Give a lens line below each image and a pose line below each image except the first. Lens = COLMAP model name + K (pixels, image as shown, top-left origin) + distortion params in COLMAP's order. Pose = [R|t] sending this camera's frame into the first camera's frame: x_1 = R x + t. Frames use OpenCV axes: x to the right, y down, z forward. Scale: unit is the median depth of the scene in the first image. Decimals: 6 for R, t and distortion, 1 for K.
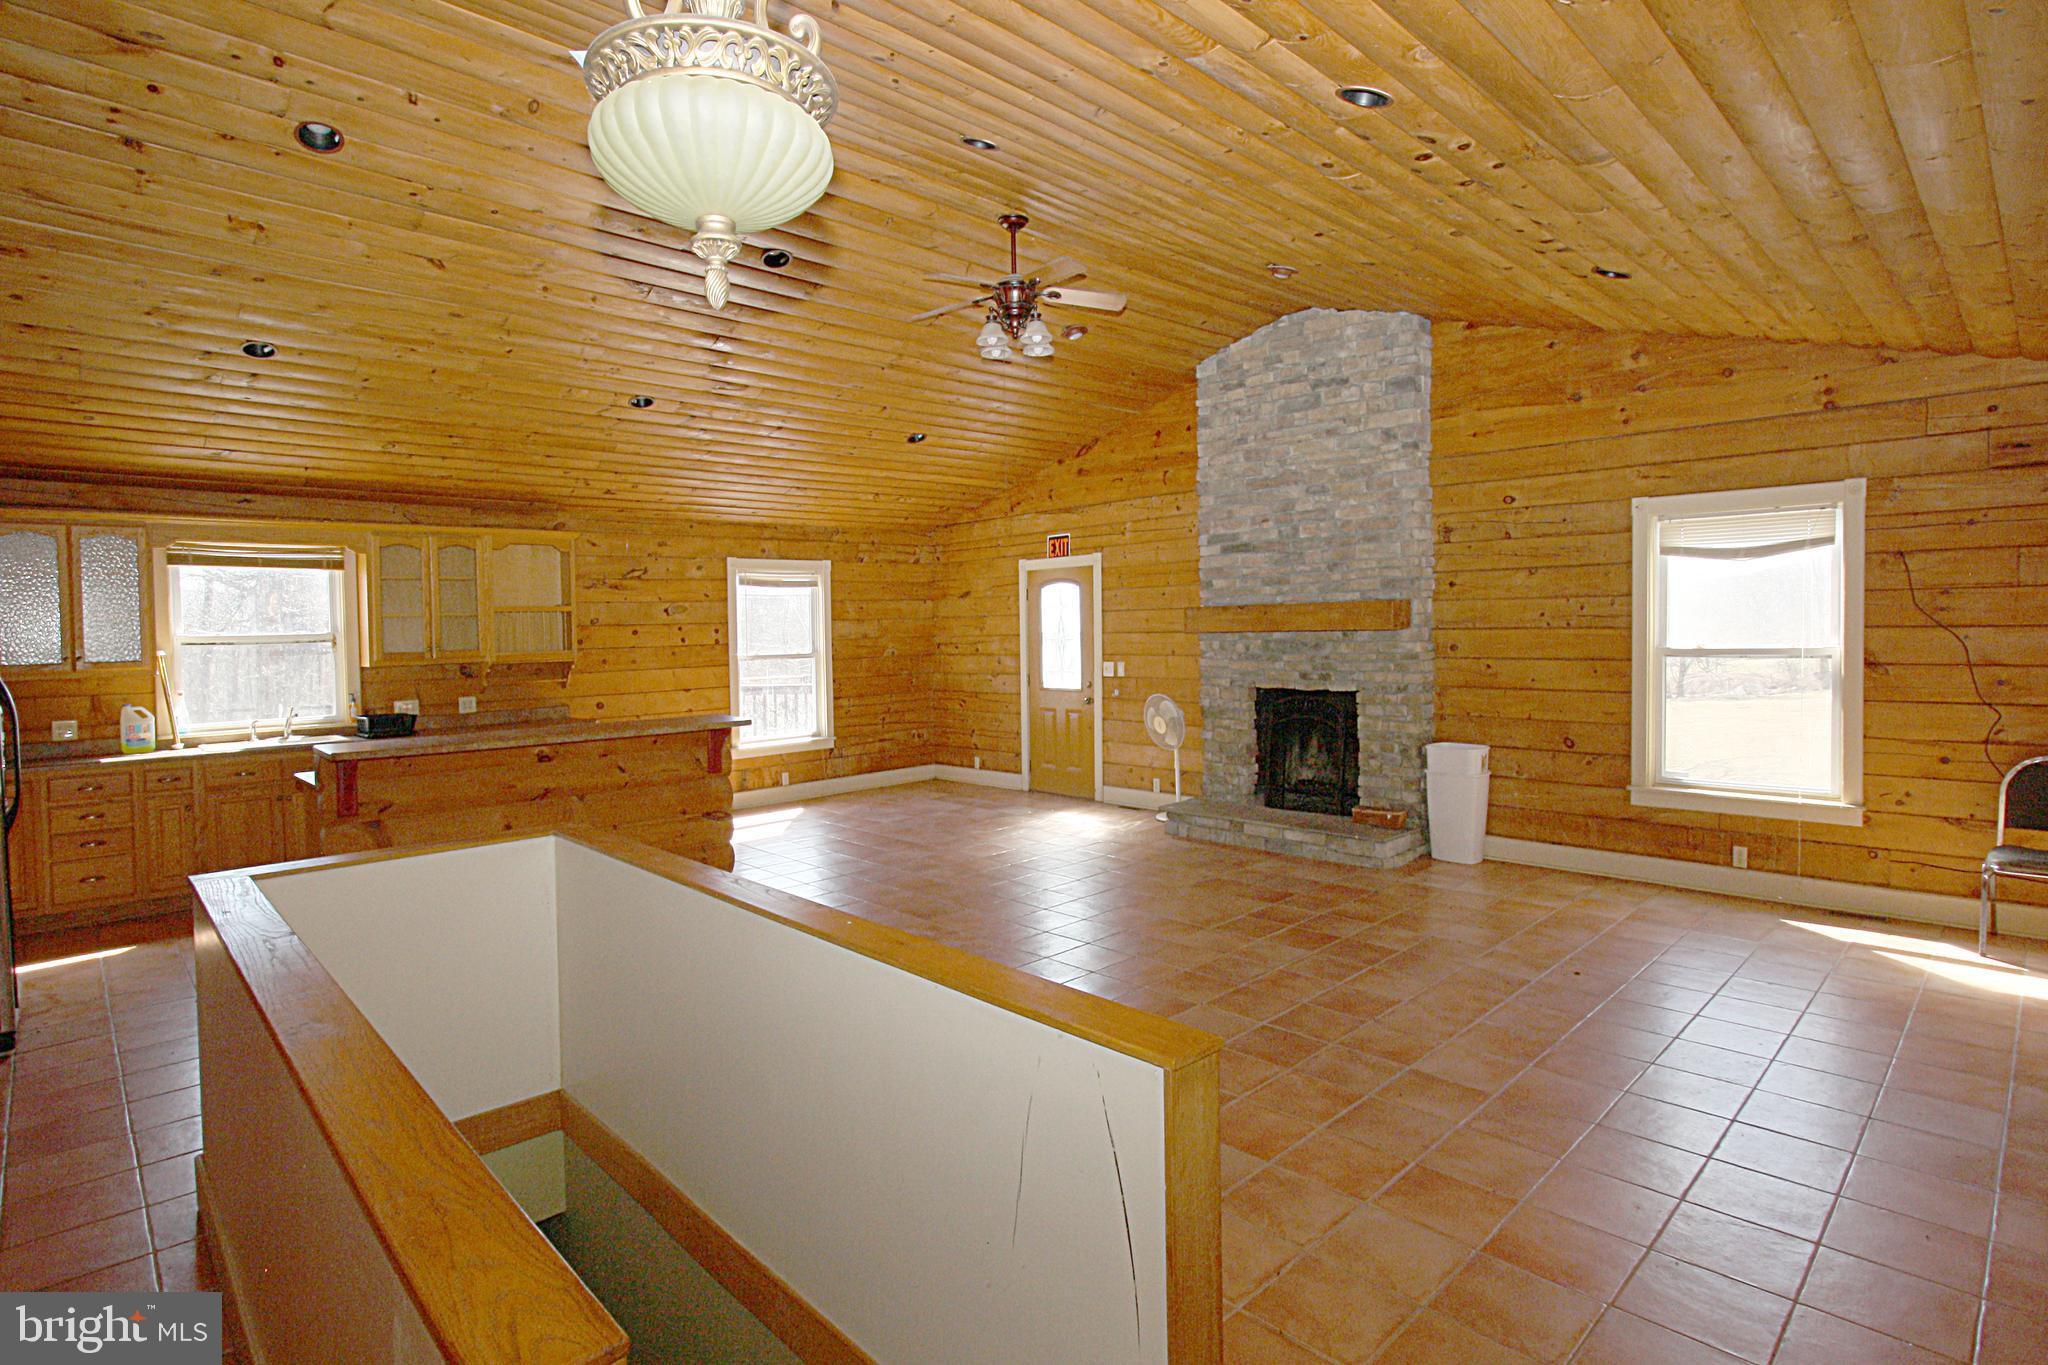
lens RADIAL K [[1010.9, 0, 990.2], [0, 1010.9, 648.4], [0, 0, 1]] dist [-0.016139, -0.000137]
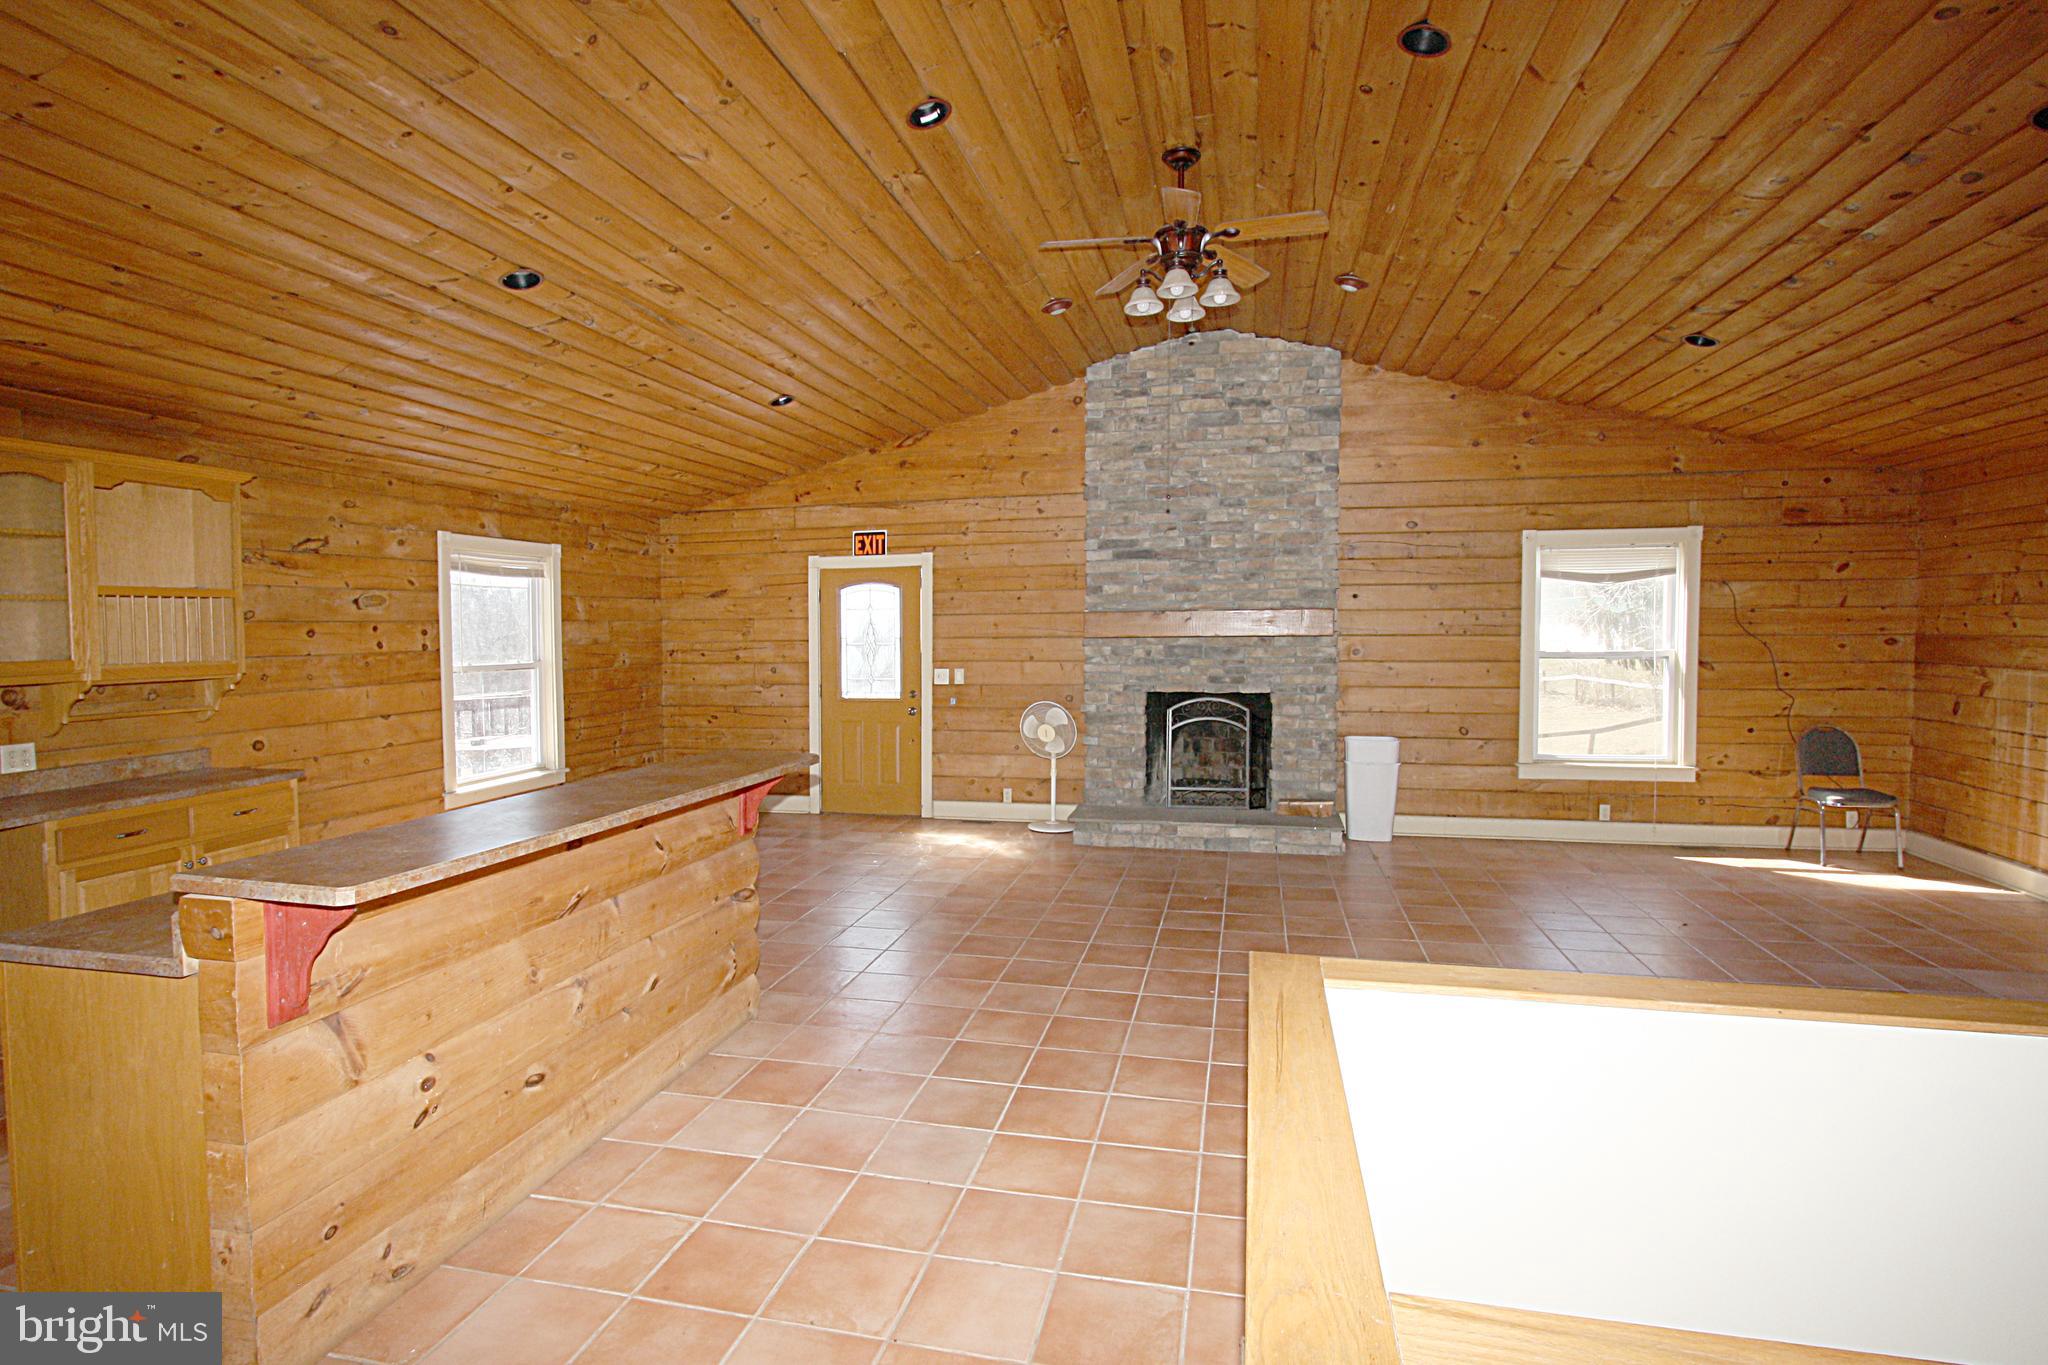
lens RADIAL K [[928.0, 0, 1002.0], [0, 928.0, 660.8], [0, 0, 1]] dist [-0.022663, 0.000336]
pose [[0.833546, -0.006834, 0.552407, -0.384578], [0.004295, 0.999973, 0.005890, 0.001142], [-0.552433, -0.002537, 0.833553, 0.304019]]
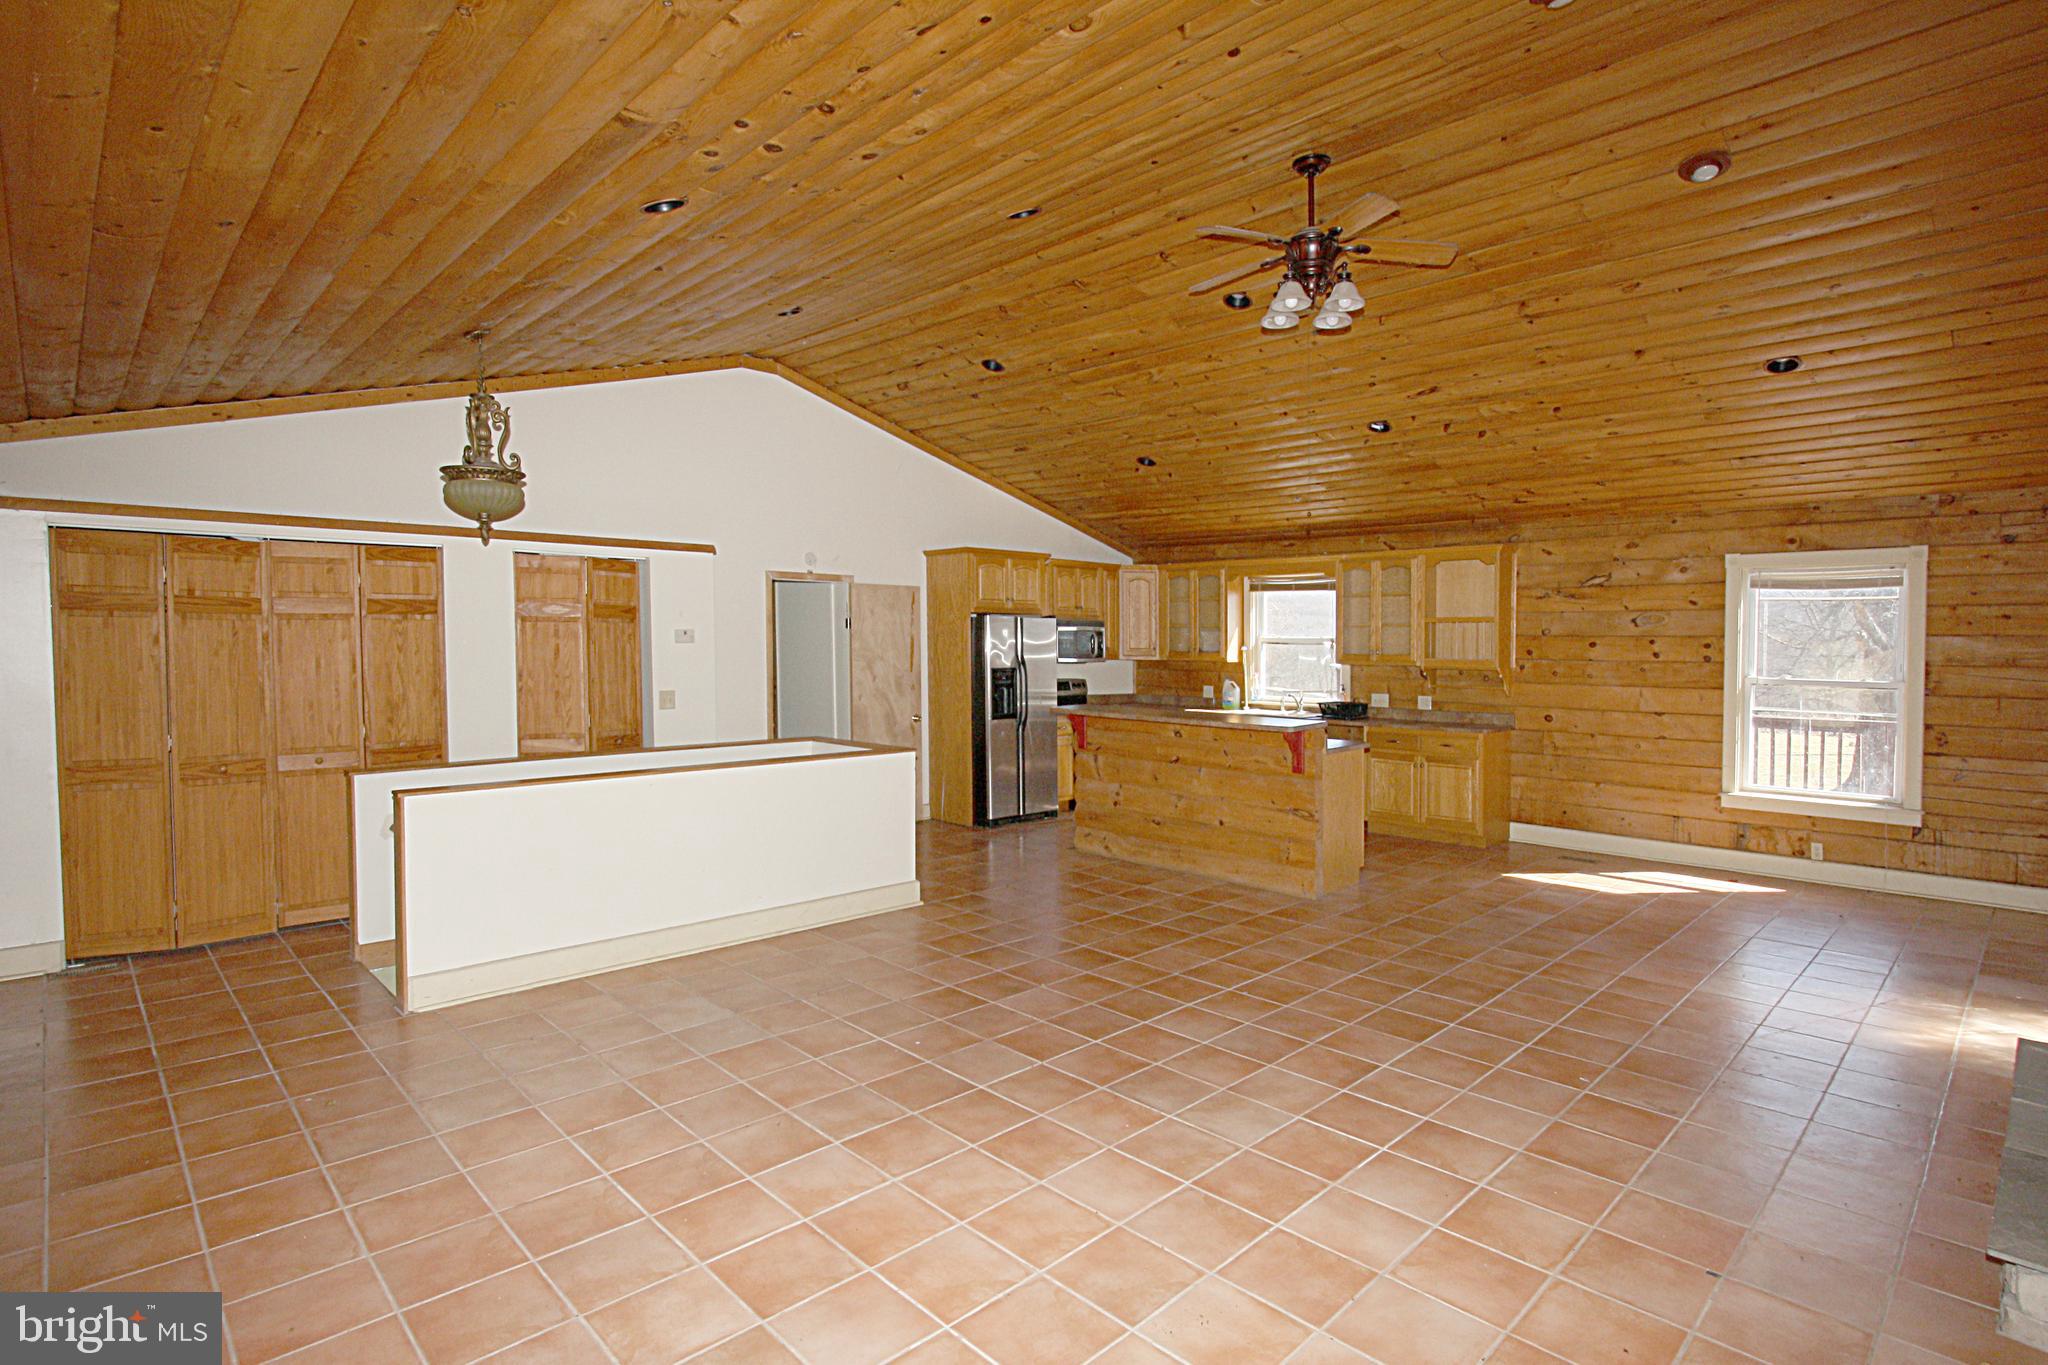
lens RADIAL K [[928.0, 0, 1002.0], [0, 928.0, 660.8], [0, 0, 1]] dist [-0.022663, 0.000336]
pose [[0.061253, 0.043340, -0.997181, 0.575814], [-0.032951, 0.998600, 0.041378, -0.022386], [0.997578, 0.030323, 0.062595, 0.510198]]
